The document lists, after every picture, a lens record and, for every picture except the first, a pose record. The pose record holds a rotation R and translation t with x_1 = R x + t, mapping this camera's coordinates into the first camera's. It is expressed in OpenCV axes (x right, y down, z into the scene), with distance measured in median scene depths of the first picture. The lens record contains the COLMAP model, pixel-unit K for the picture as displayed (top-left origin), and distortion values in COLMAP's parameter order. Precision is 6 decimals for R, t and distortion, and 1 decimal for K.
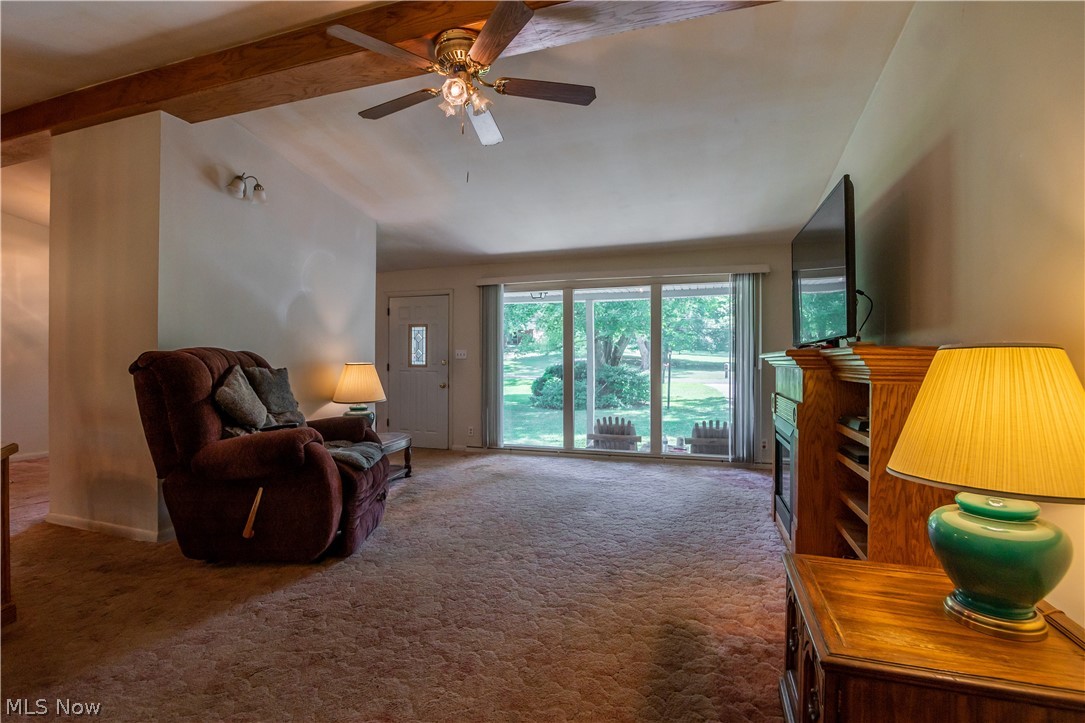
lens RADIAL K [[493.7, 0, 540.7], [0, 493.7, 360.7], [0, 0, 1]] dist [-0.032958, 0.000035]
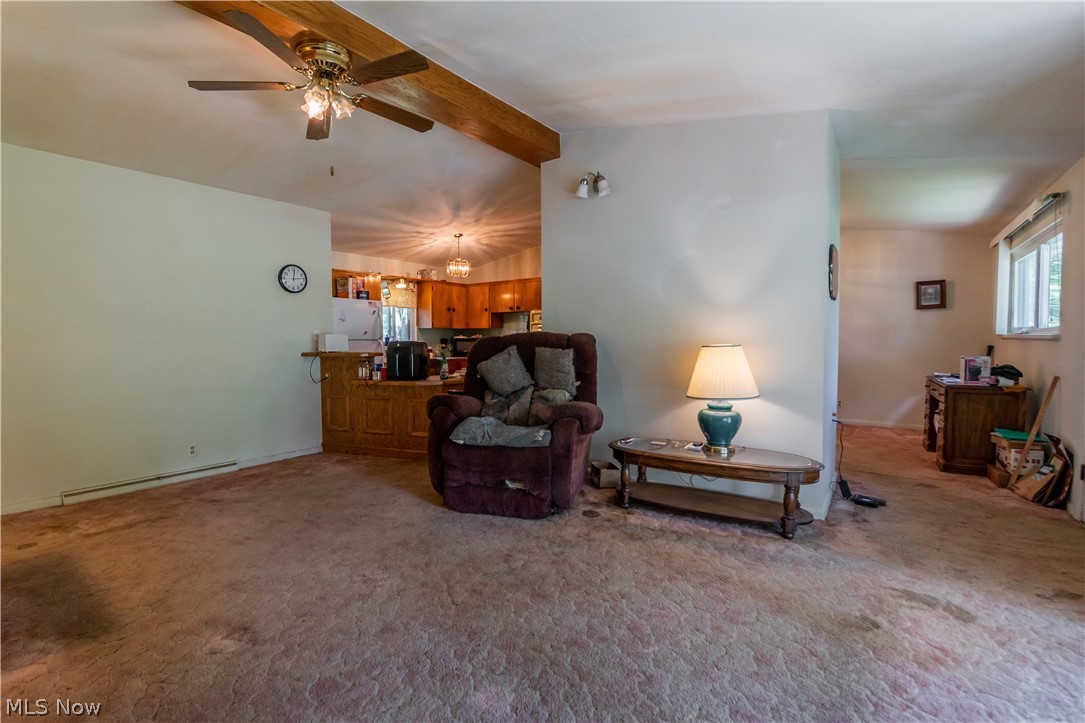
lens RADIAL K [[493.7, 0, 540.7], [0, 493.7, 360.7], [0, 0, 1]] dist [-0.032958, 0.000035]
pose [[-0.291781, 0.039186, -0.955682, 0.489817], [-0.000737, 0.999151, 0.041193, -0.003440], [0.956485, 0.012724, -0.291504, 1.154075]]
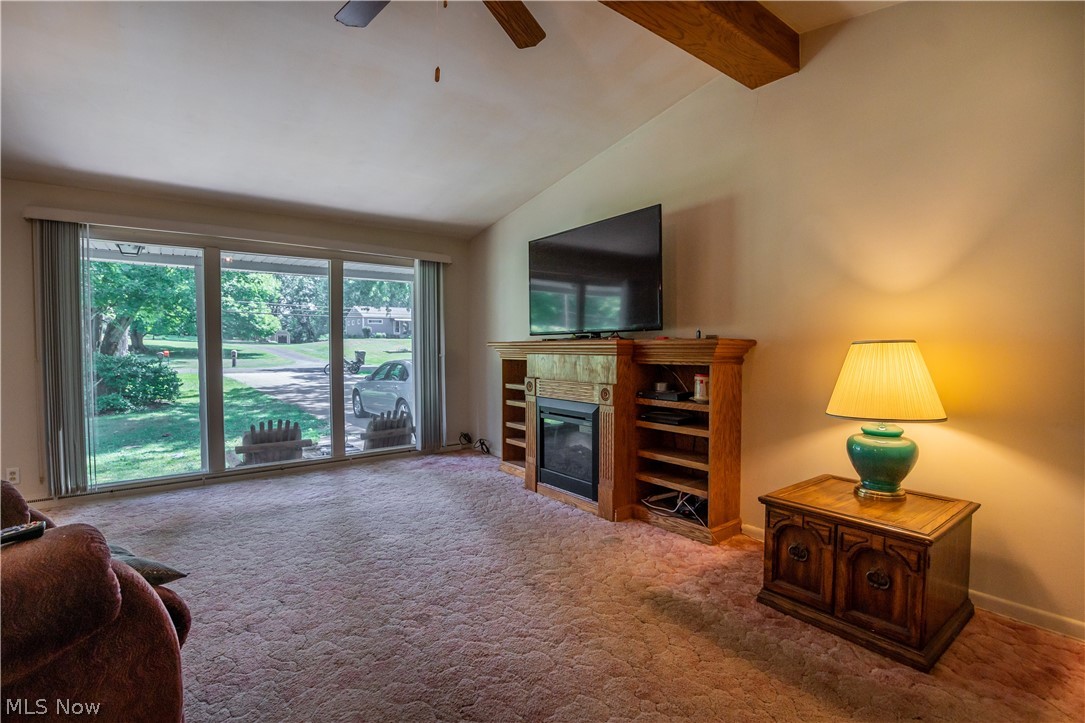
lens RADIAL K [[493.7, 0, 540.7], [0, 493.7, 360.7], [0, 0, 1]] dist [-0.032958, 0.000035]
pose [[0.567711, -0.026756, 0.822793, -0.411382], [0.003279, 0.999537, 0.030241, -0.005606], [-0.823221, -0.014470, 0.567537, 0.337082]]
